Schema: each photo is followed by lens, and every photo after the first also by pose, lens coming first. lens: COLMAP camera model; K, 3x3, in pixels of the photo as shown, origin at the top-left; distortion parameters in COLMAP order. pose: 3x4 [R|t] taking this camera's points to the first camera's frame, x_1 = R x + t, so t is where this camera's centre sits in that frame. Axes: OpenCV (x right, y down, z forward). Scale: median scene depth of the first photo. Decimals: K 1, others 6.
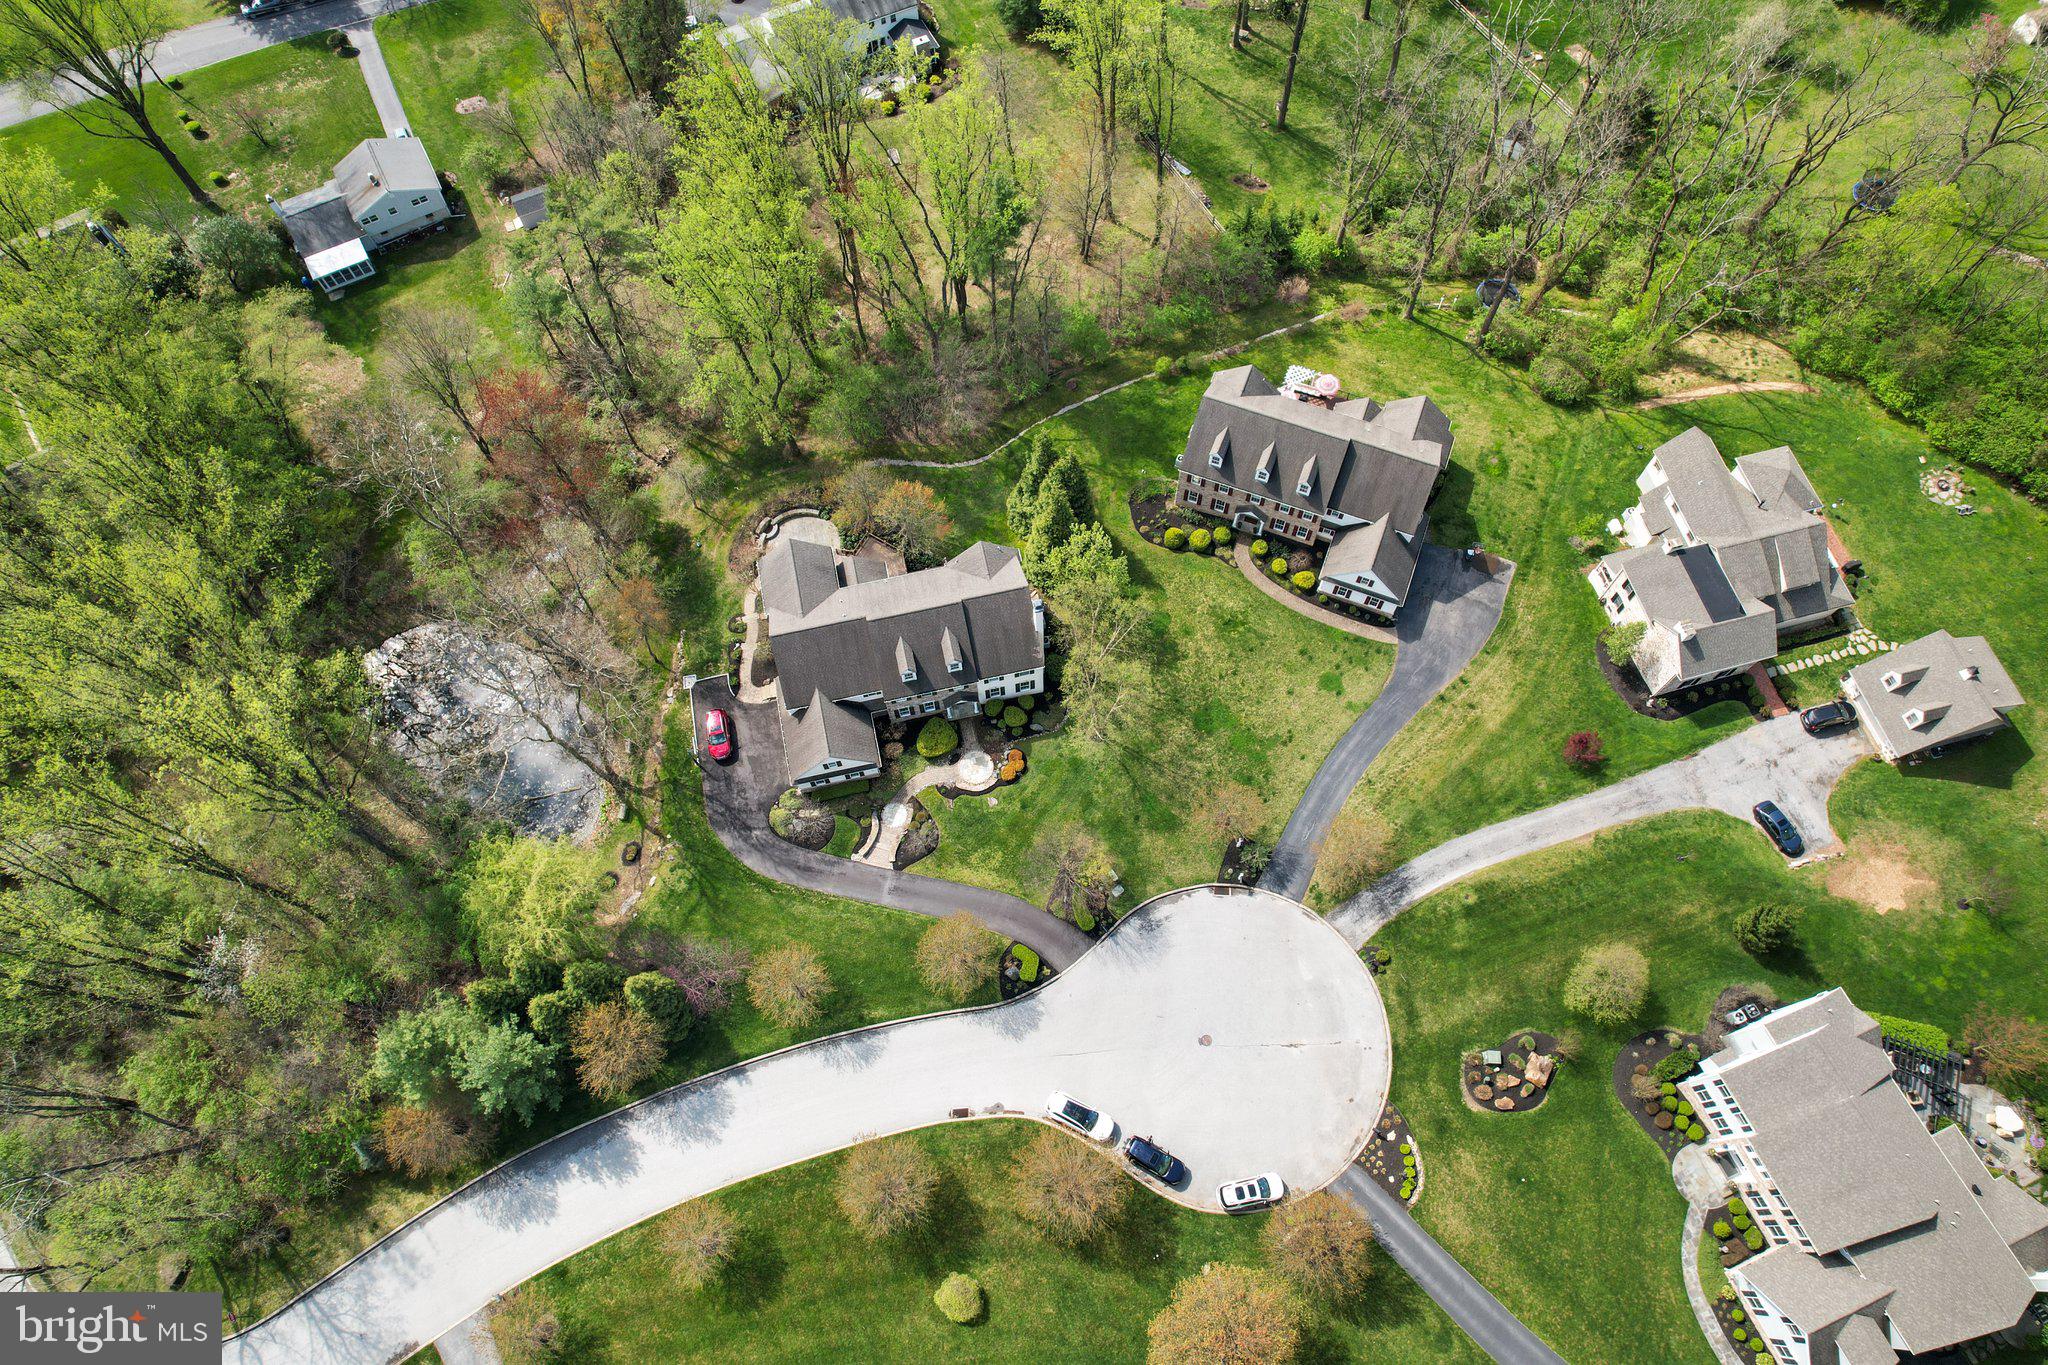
lens RADIAL K [[1308.5, 0, 1024.0], [0, 1308.5, 675.3], [0, 0, 1]] dist [-0.070207, 0.061229]
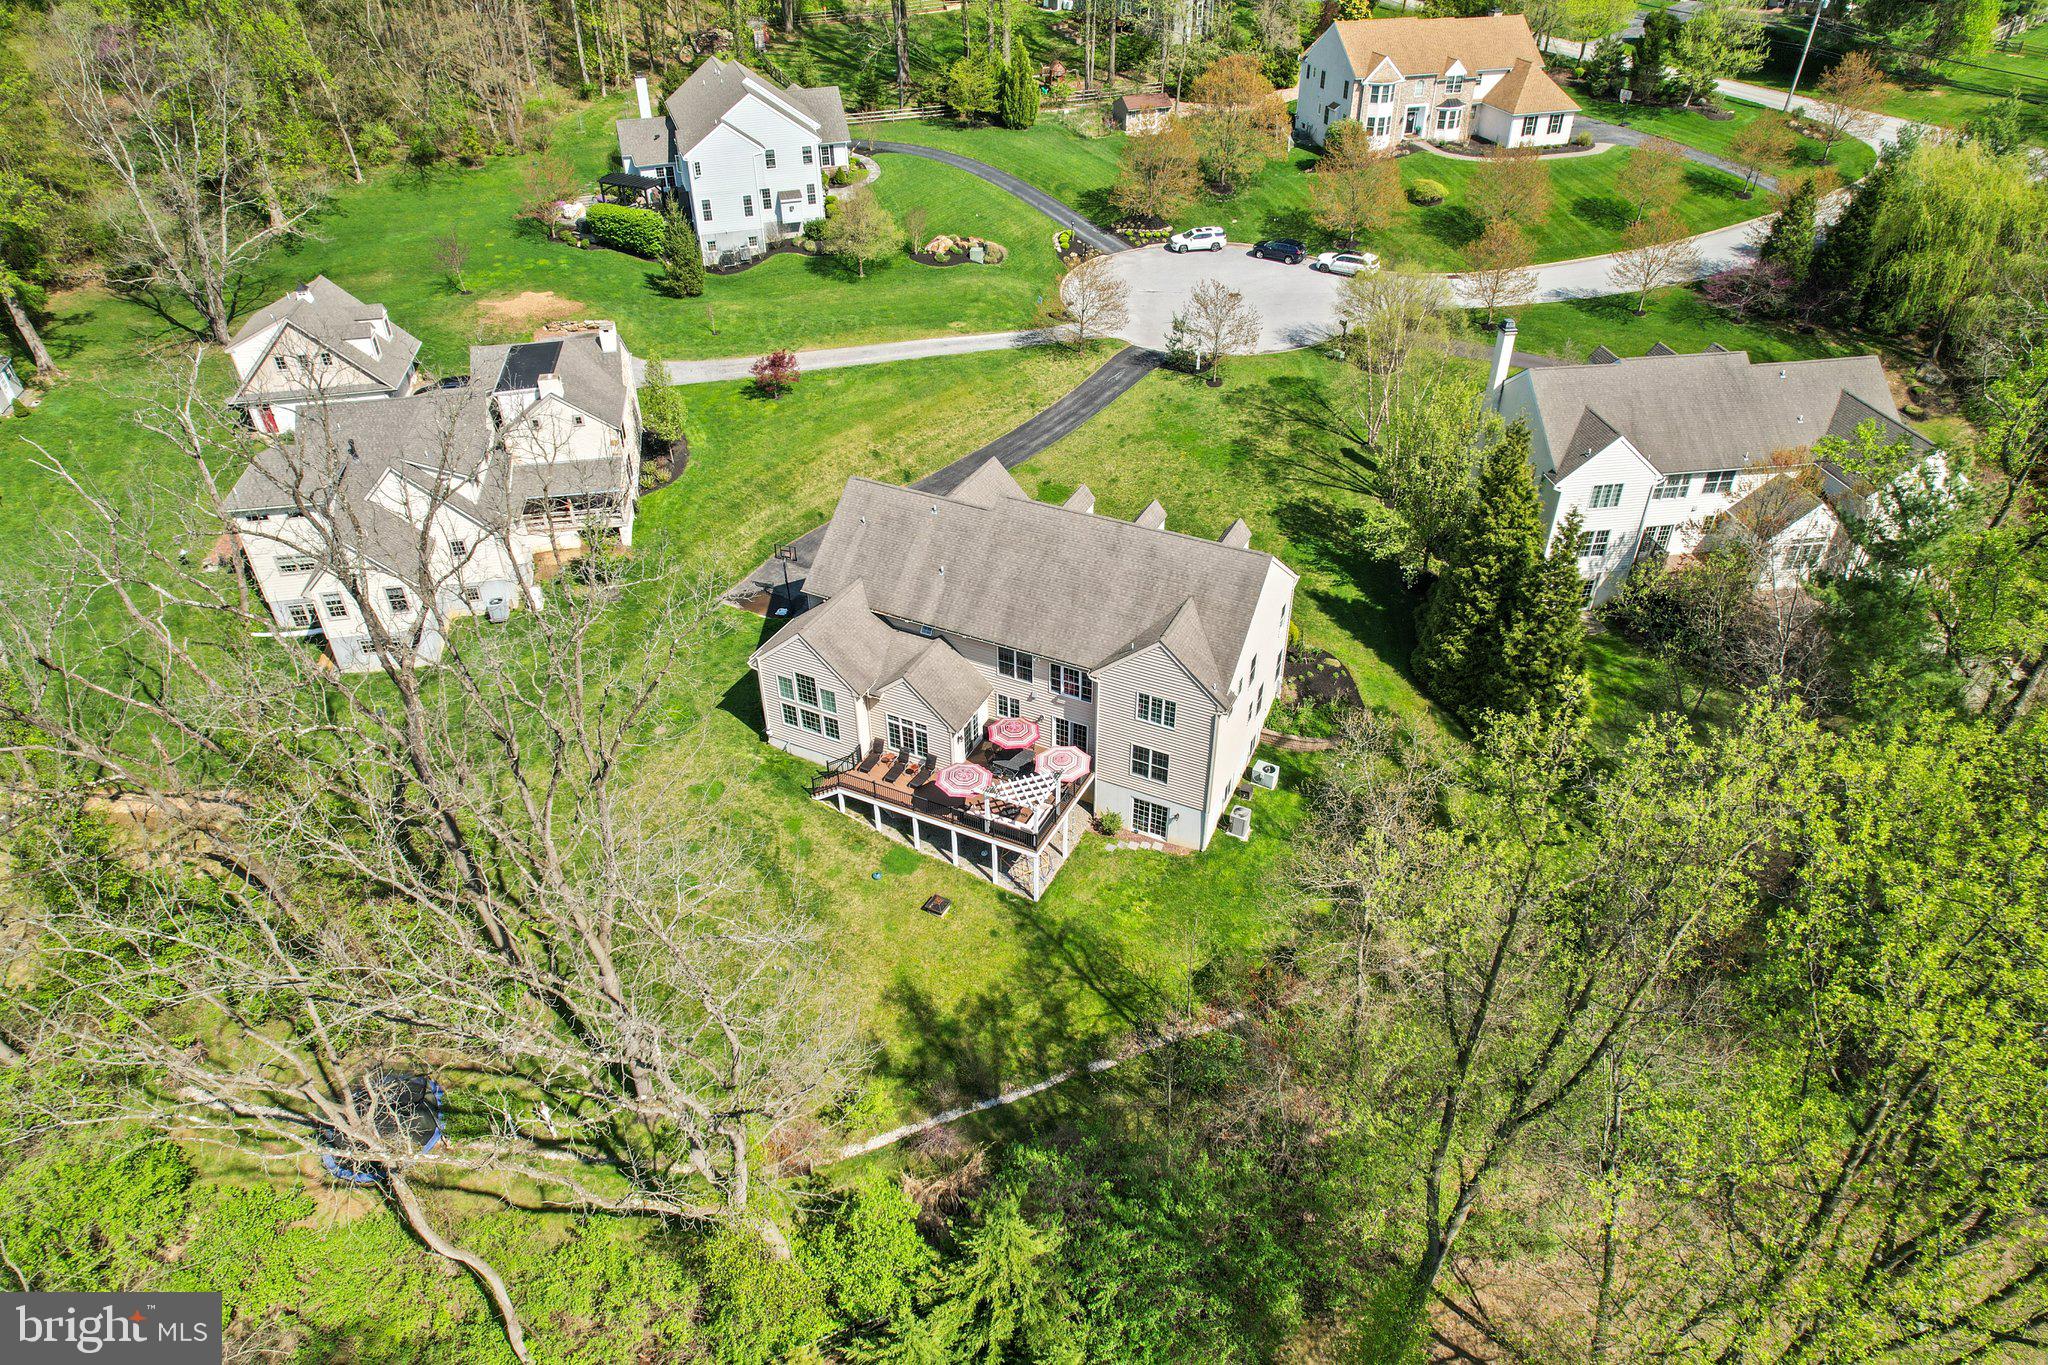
lens RADIAL K [[1308.5, 0, 1025.8], [0, 1308.5, 693.8], [0, 0, 1]] dist [-0.070207, 0.061229]
pose [[-0.997022, -0.023536, 0.073438, 0.202373], [0.076769, -0.212510, 0.974139, -0.744814], [-0.007321, 0.976875, 0.213684, 0.987217]]
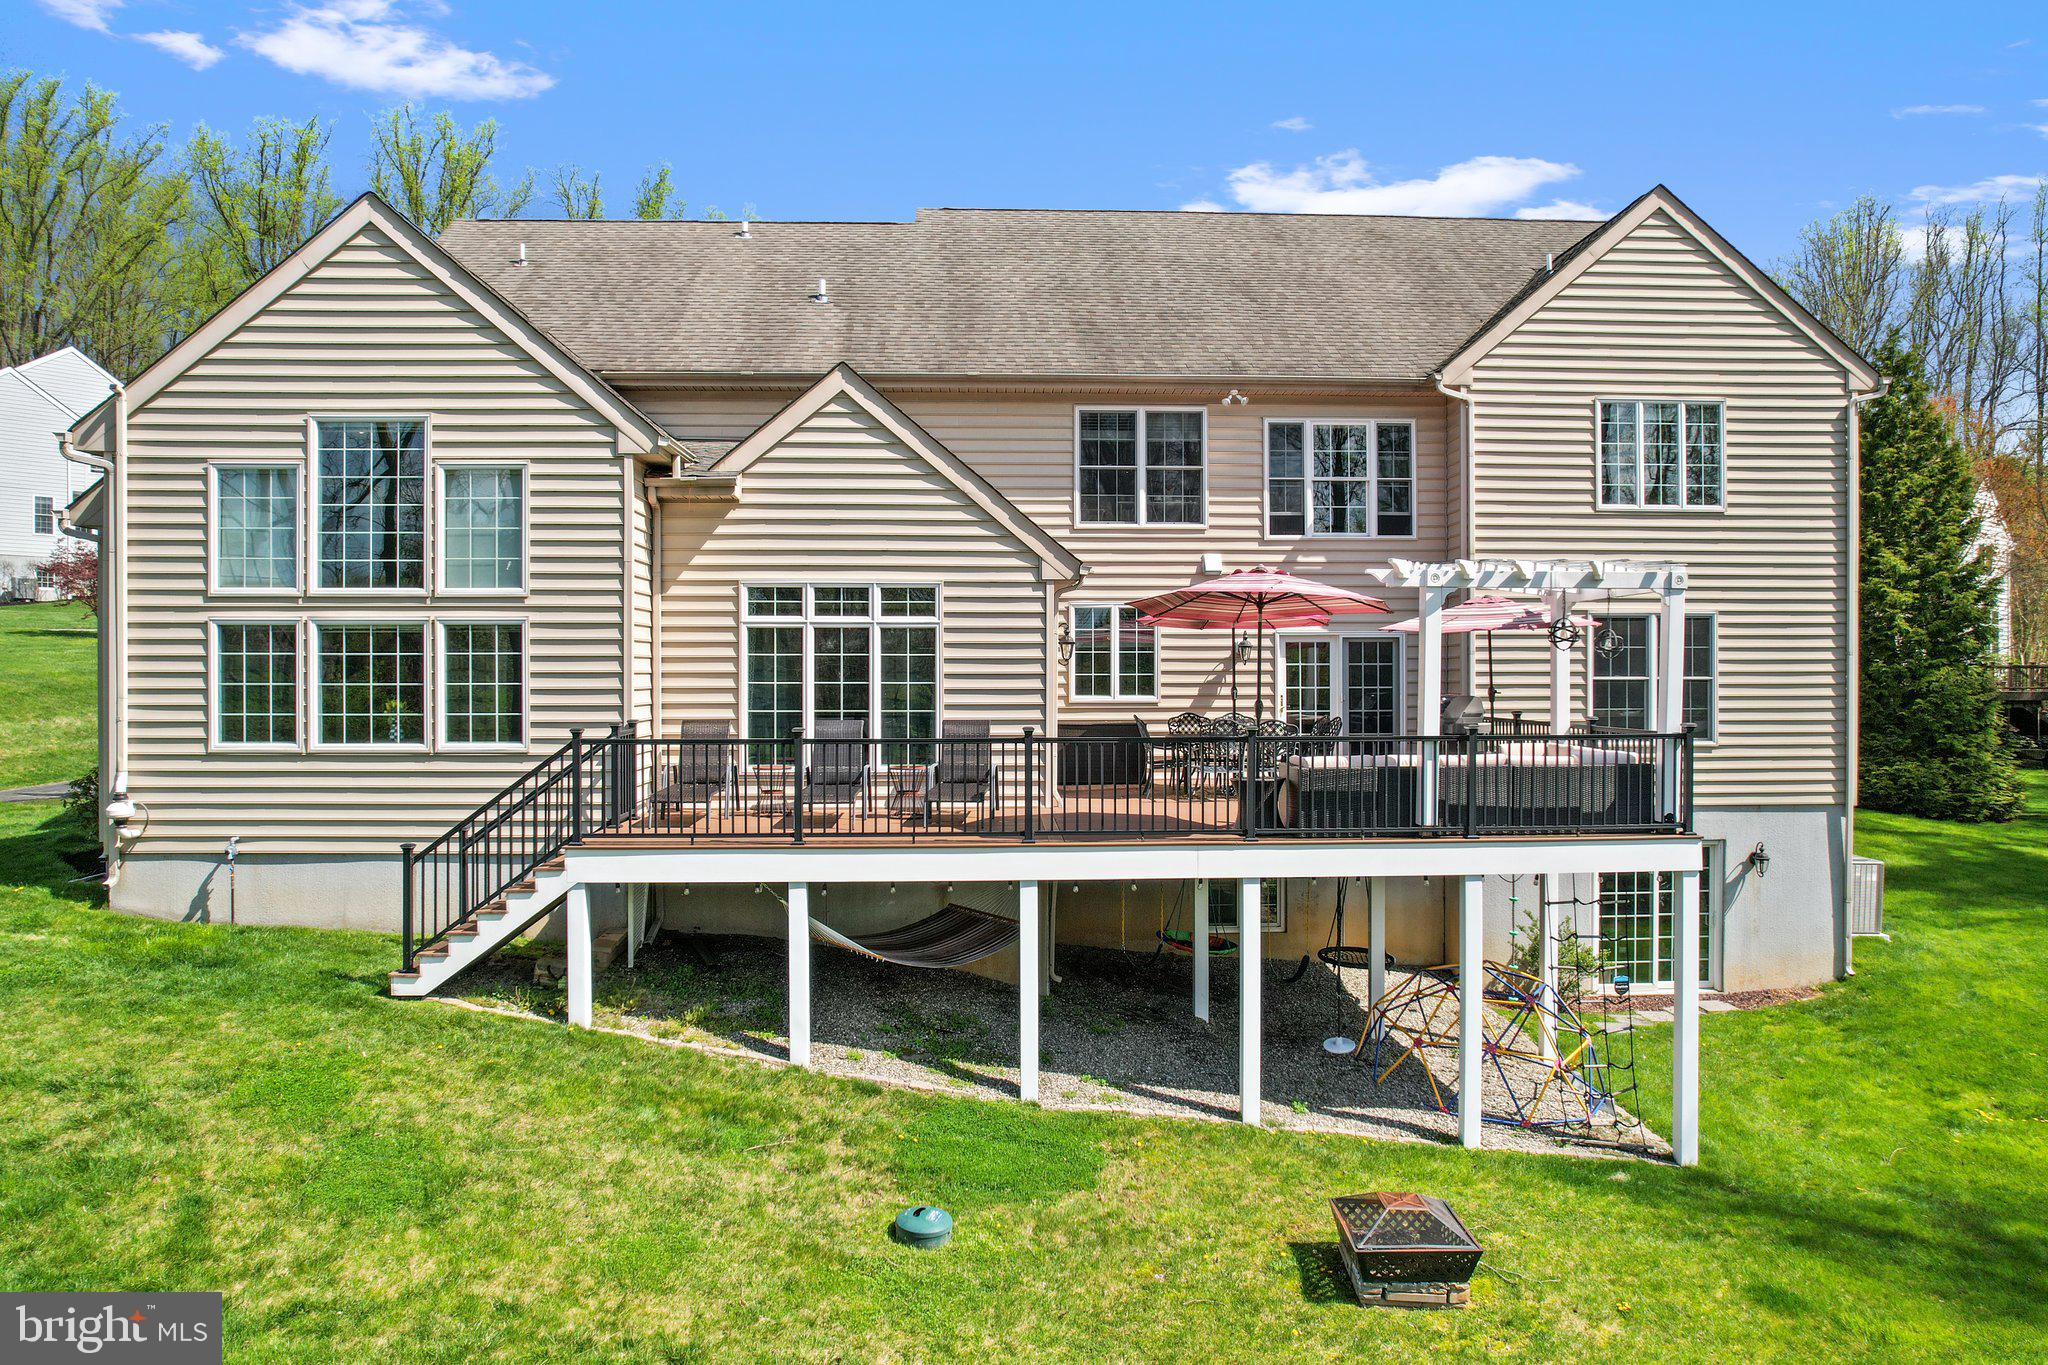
lens RADIAL K [[1308.5, 0, 1028.6], [0, 1308.5, 675.6], [0, 0, 1]] dist [-0.070207, 0.061229]
pose [[-0.913527, 0.023032, -0.406125, 0.327079], [-0.361743, 0.410611, 0.836983, -0.335762], [0.186037, 0.911520, -0.366772, 1.172928]]
